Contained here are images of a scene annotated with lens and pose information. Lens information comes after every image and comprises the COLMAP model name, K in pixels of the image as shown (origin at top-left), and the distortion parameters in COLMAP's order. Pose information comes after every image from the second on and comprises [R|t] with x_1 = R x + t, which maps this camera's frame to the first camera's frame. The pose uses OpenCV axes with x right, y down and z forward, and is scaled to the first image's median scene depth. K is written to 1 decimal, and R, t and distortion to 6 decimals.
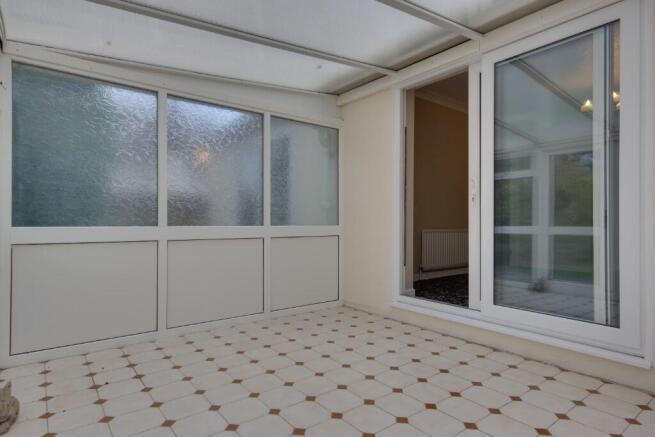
lens RADIAL K [[366.5, 0, 328.6], [0, 366.5, 219.7], [0, 0, 1]] dist [0.035464, -0.006982]
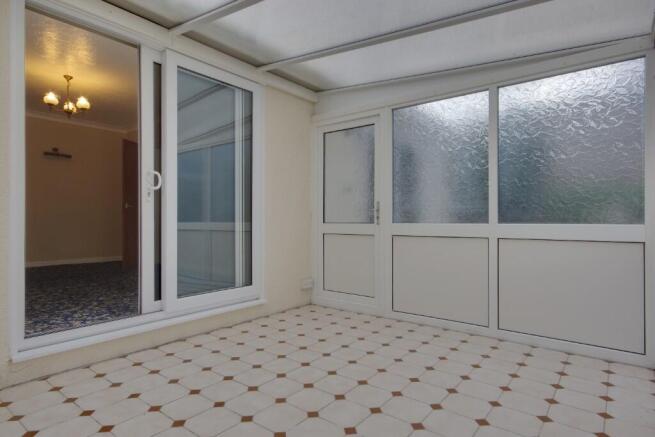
lens RADIAL K [[366.5, 0, 328.5], [0, 366.5, 219.3], [0, 0, 1]] dist [0.035464, -0.006982]
pose [[-0.232687, -0.000327, 0.972552, -0.769941], [-0.009531, 0.999953, -0.001944, 0.006720], [-0.972505, -0.009722, -0.232679, 0.968664]]
